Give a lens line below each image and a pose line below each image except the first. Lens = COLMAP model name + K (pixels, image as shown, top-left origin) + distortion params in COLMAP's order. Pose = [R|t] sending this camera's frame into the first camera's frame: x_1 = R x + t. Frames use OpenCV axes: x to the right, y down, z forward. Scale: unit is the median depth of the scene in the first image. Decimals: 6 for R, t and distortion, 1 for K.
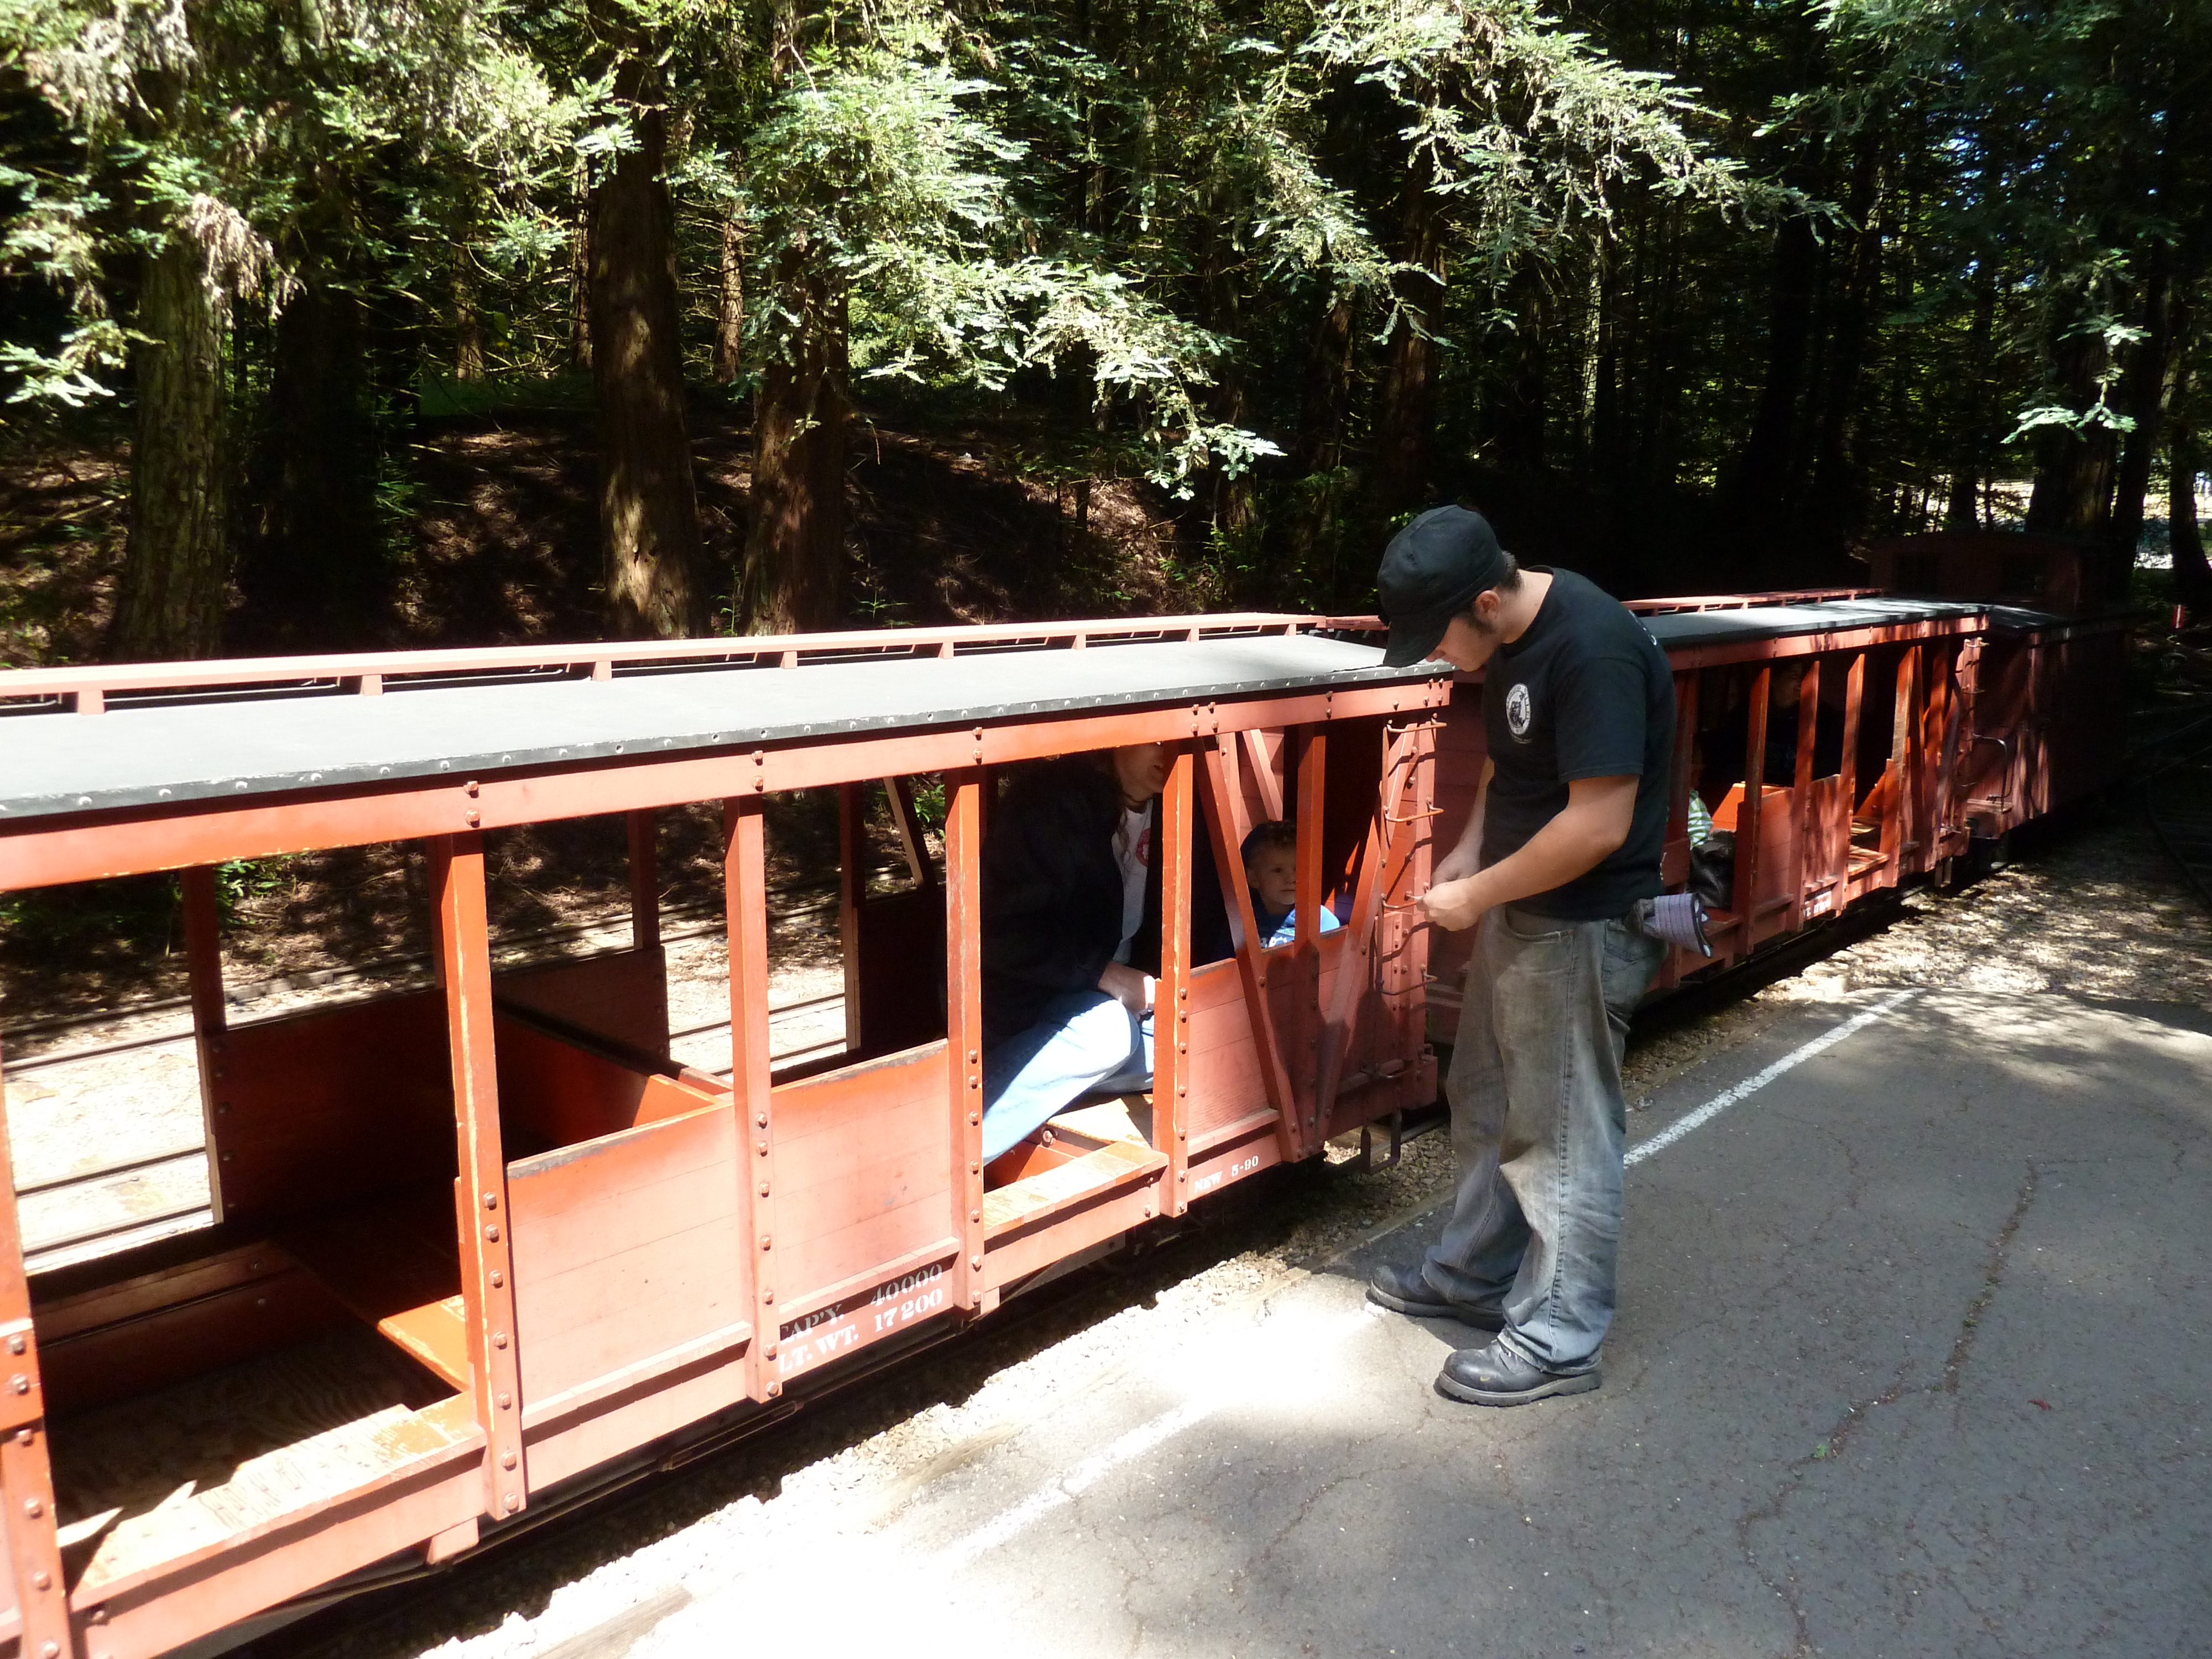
lens RADIAL K [[1724.3, 0, 1113.8], [0, 1724.3, 836.9], [0, 0, 1]] dist [-0.015652, -0.002034]
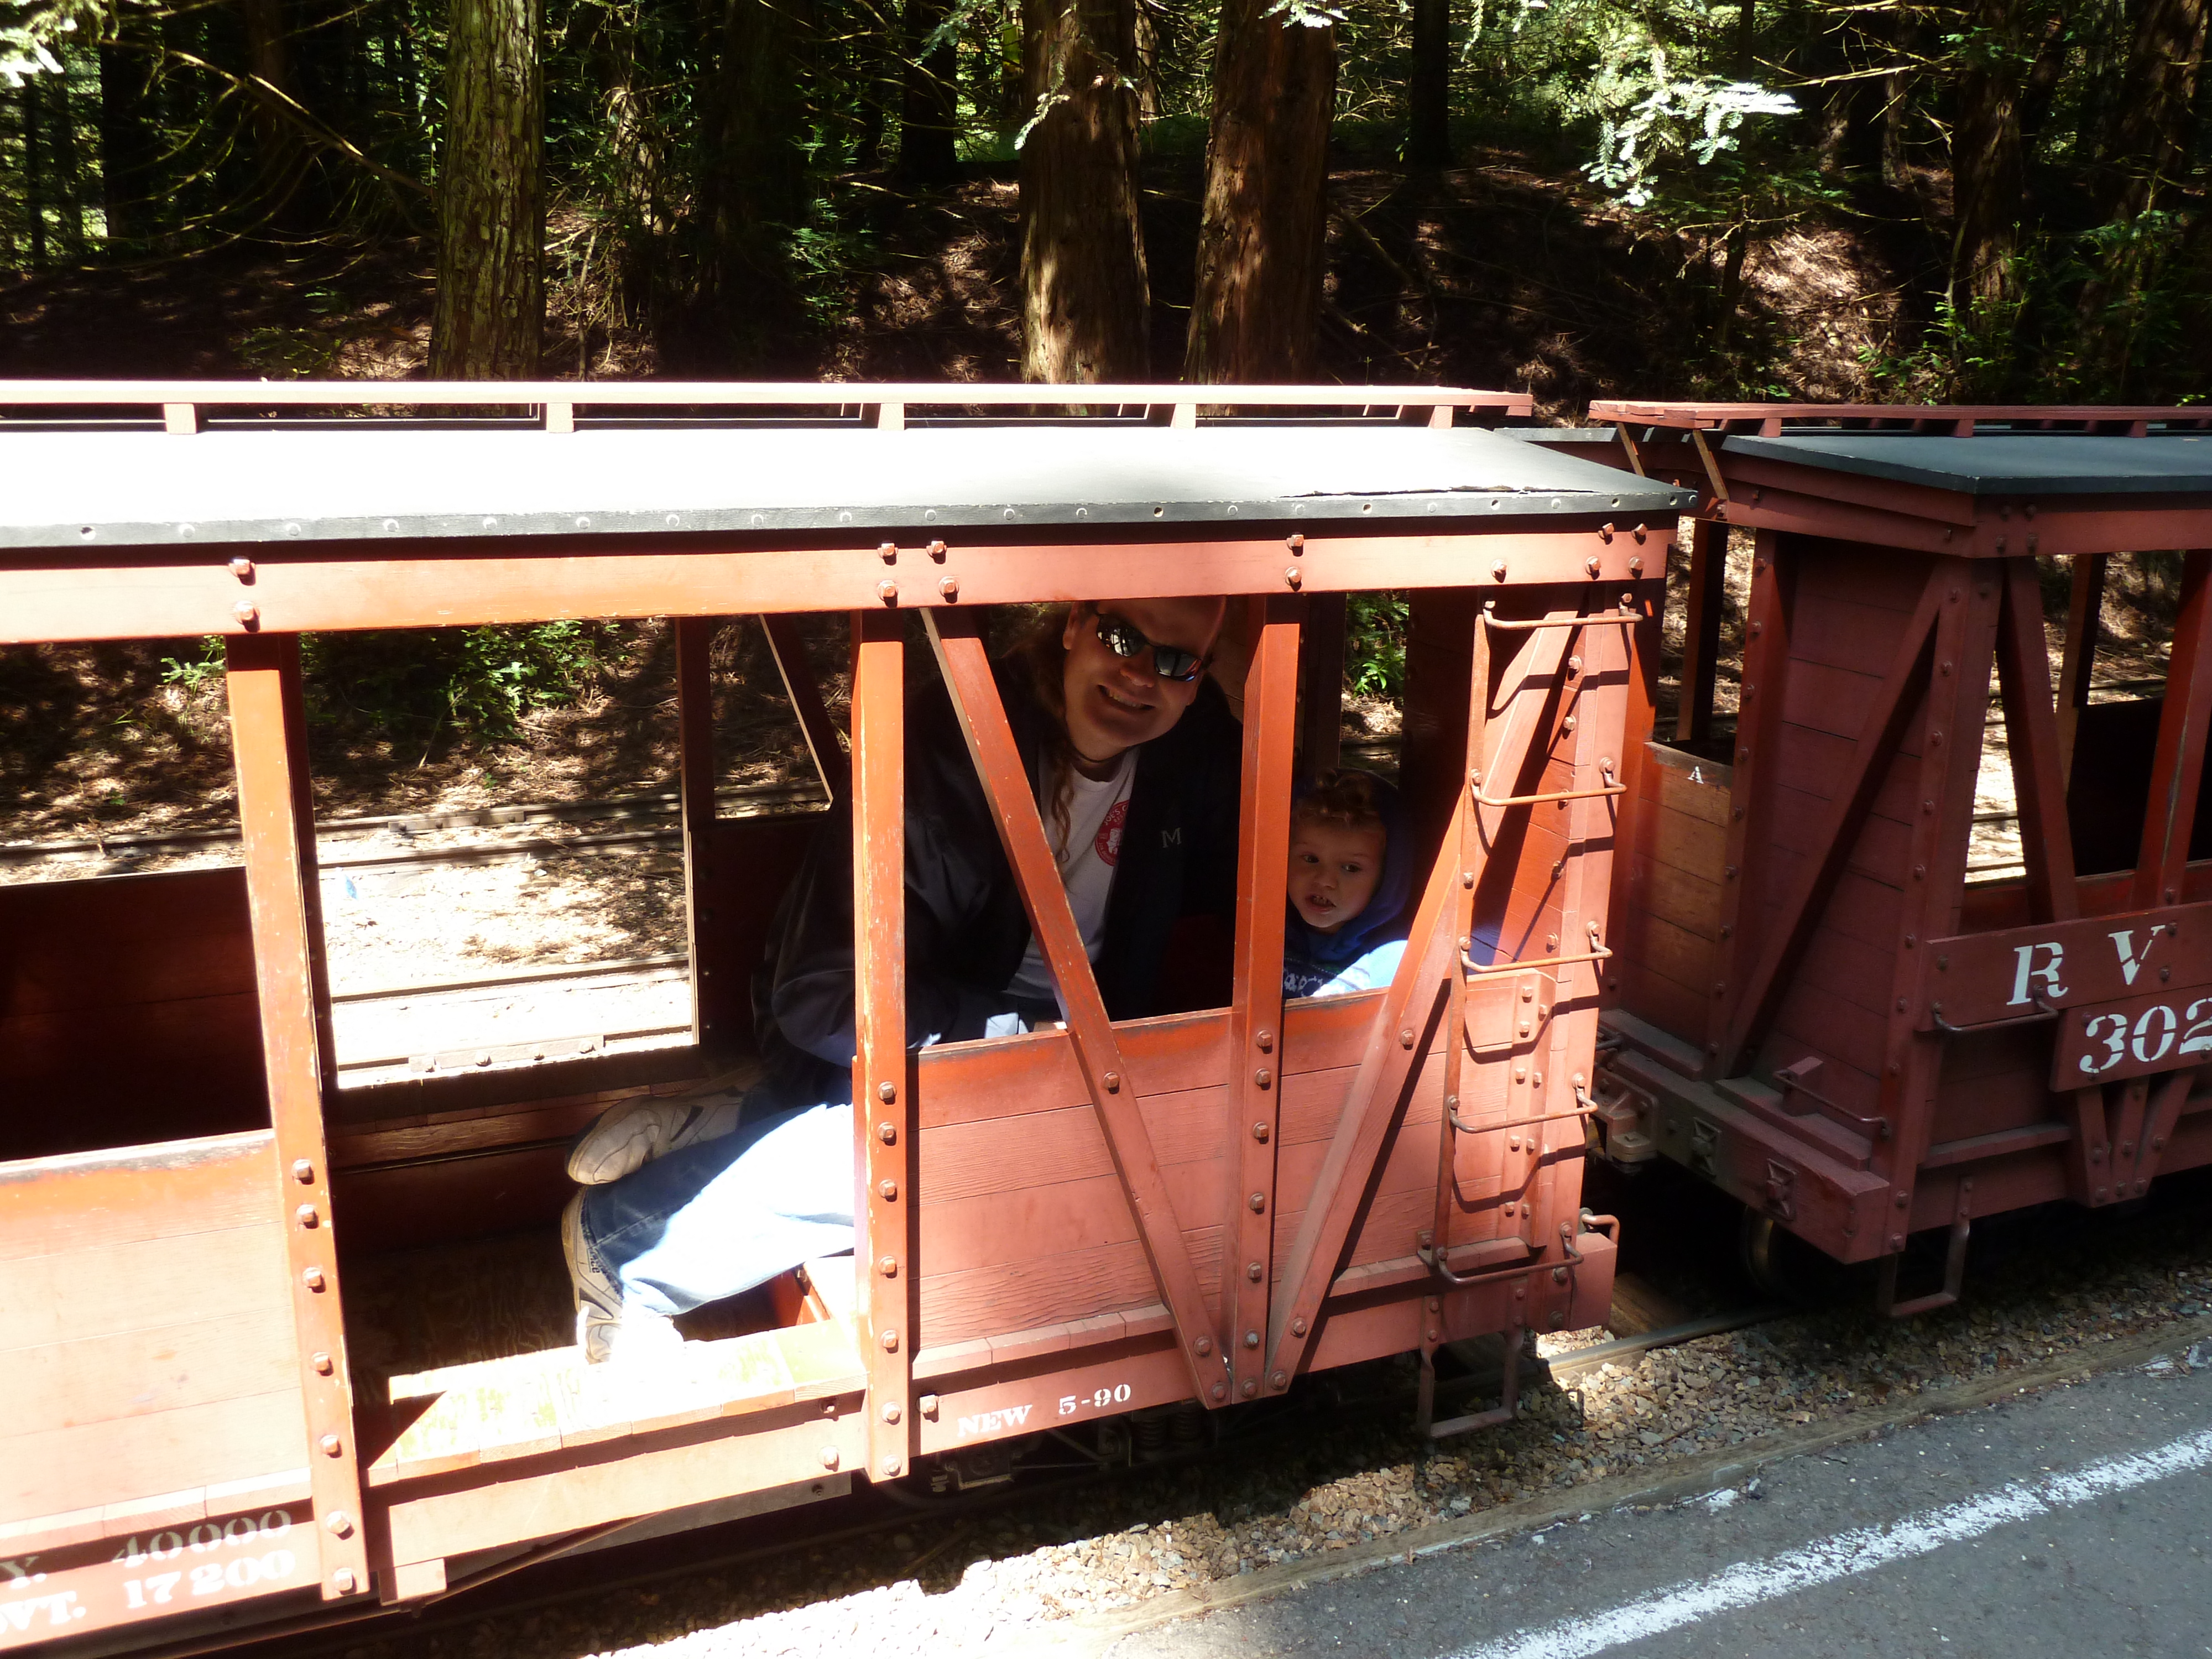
lens RADIAL K [[1910.0, 0, 1103.2], [0, 1910.0, 823.6], [0, 0, 1]] dist [0.028187, -0.076266]
pose [[0.899883, 0.121555, -0.418850, 0.209454], [-0.088558, 0.991295, 0.097421, -0.033512], [0.427046, -0.050575, 0.902814, 0.312871]]
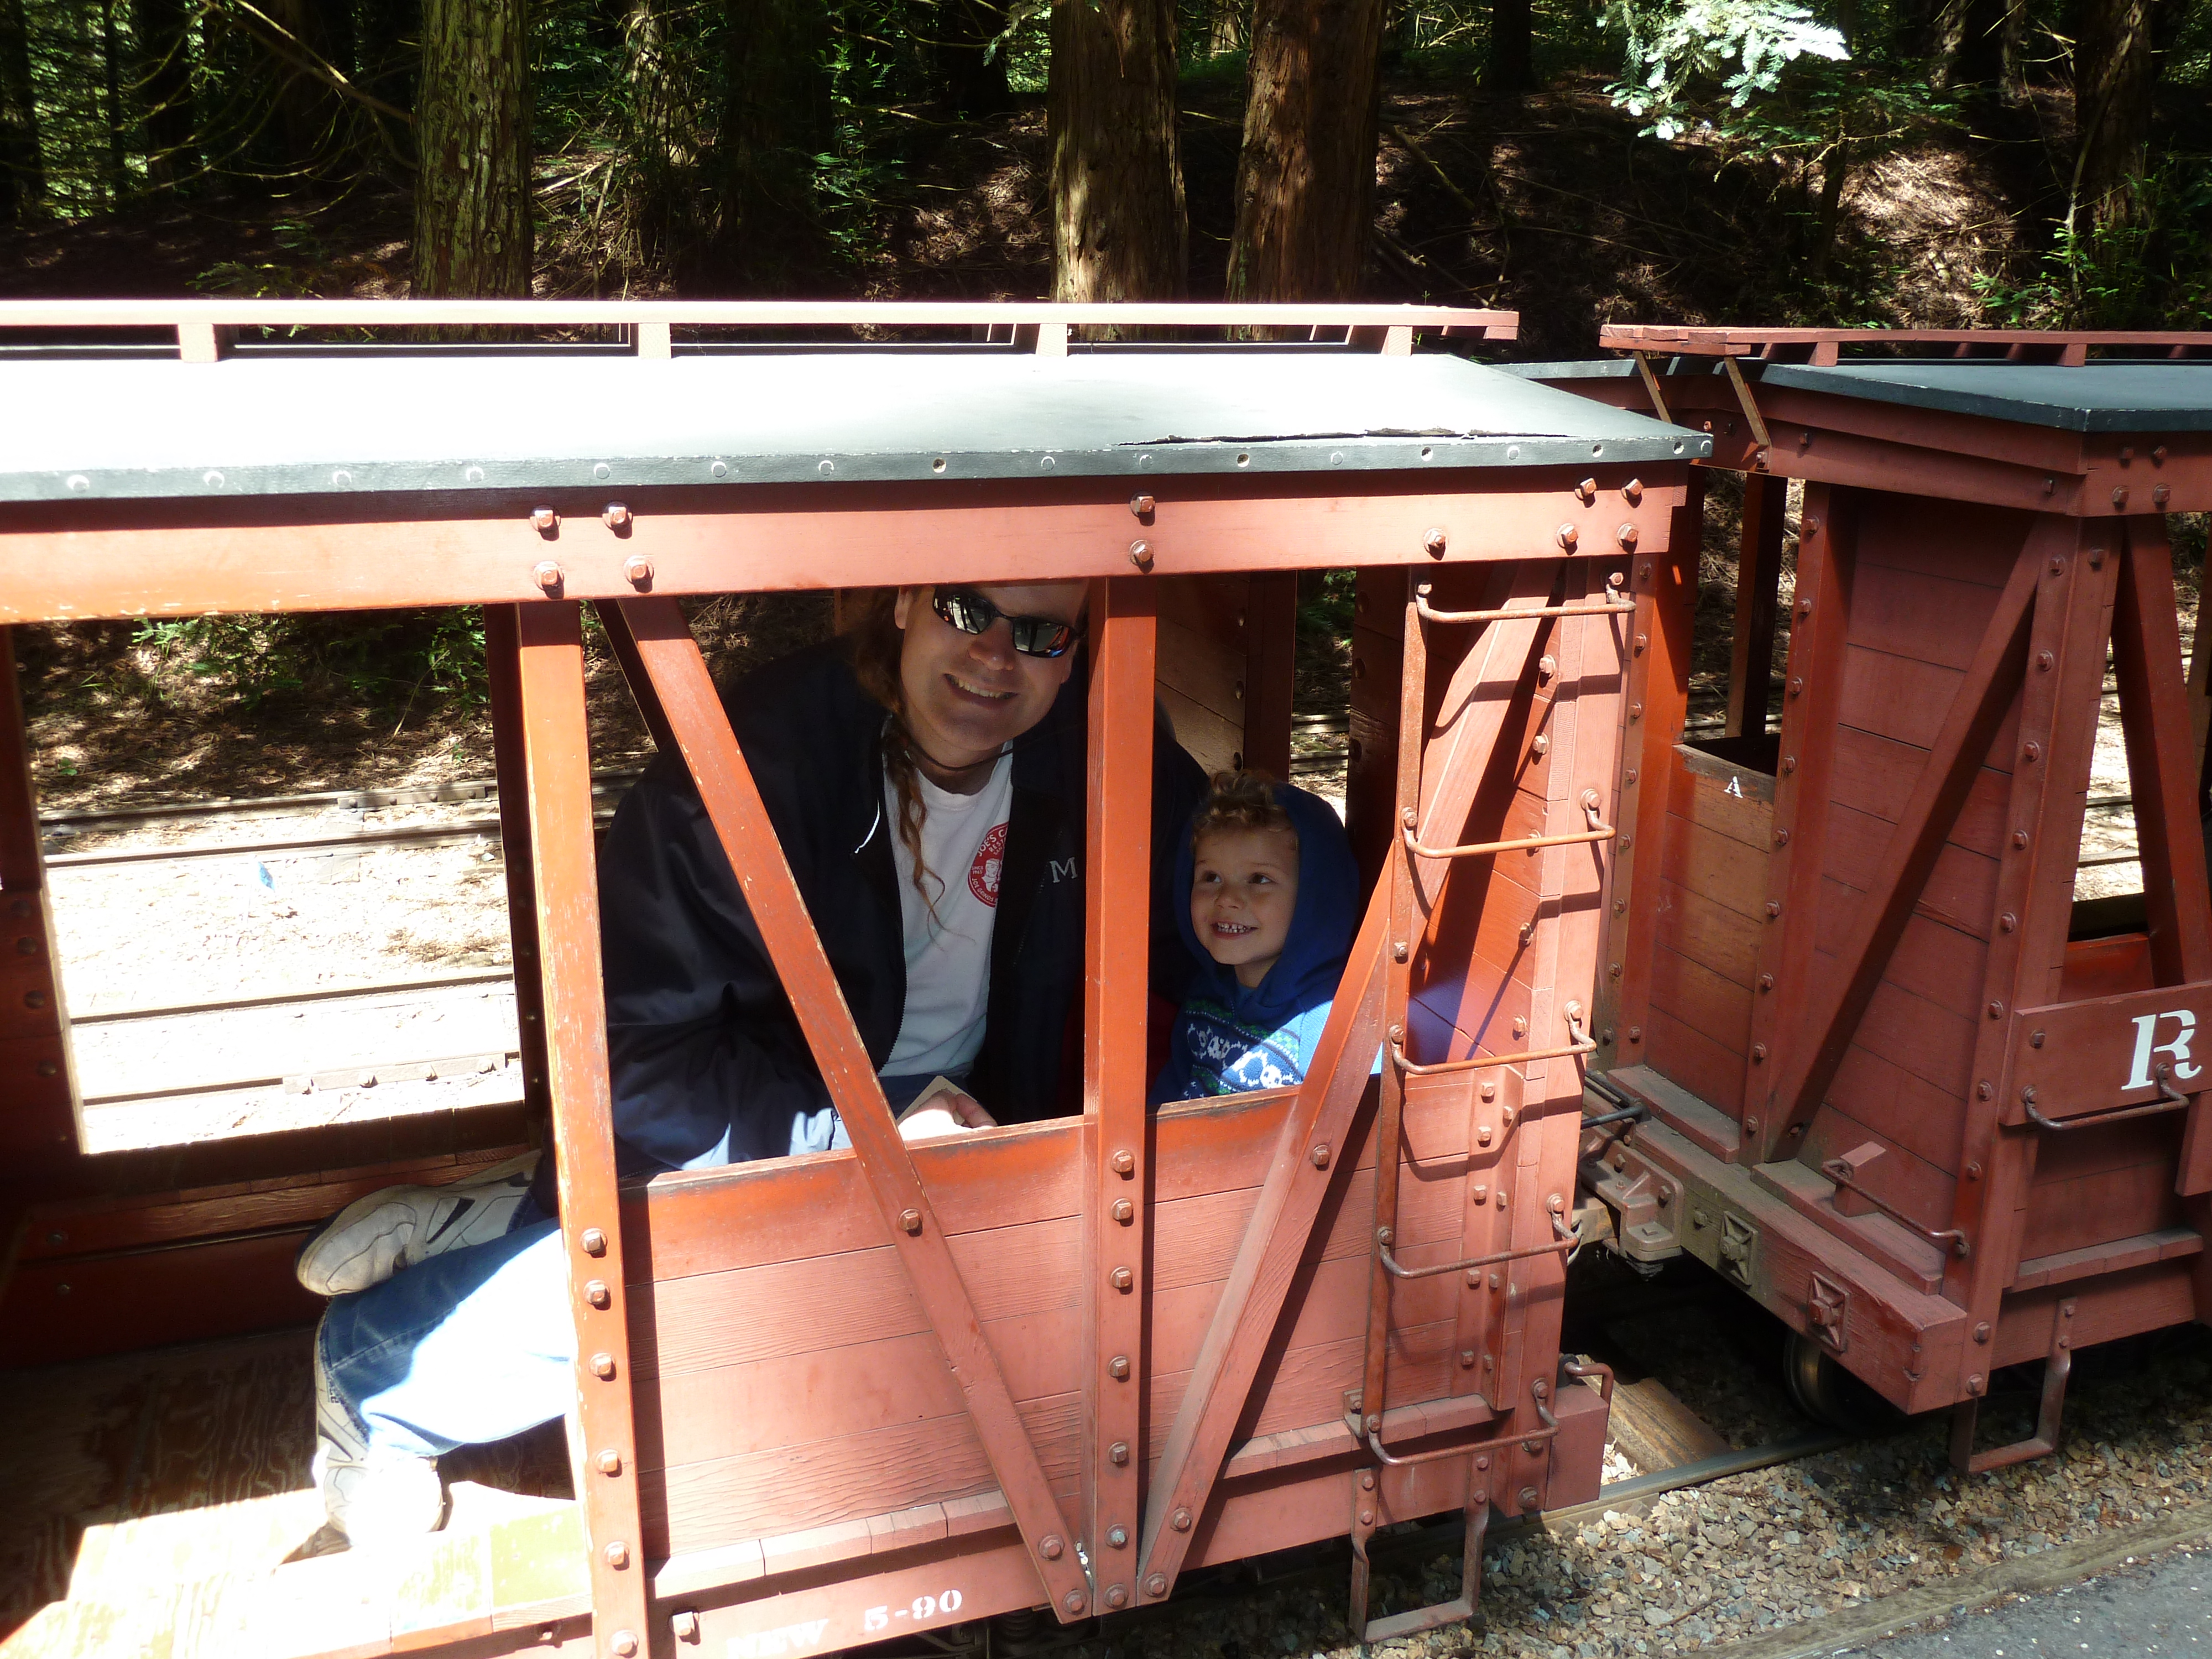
lens RADIAL K [[1904.2, 0, 1105.2], [0, 1904.2, 821.6], [0, 0, 1]] dist [-0.011592, -0.000627]
pose [[0.876715, 0.139785, -0.460251, 0.206773], [-0.089816, 0.987587, 0.128859, -0.044661], [0.472550, -0.071634, 0.878388, 0.421381]]
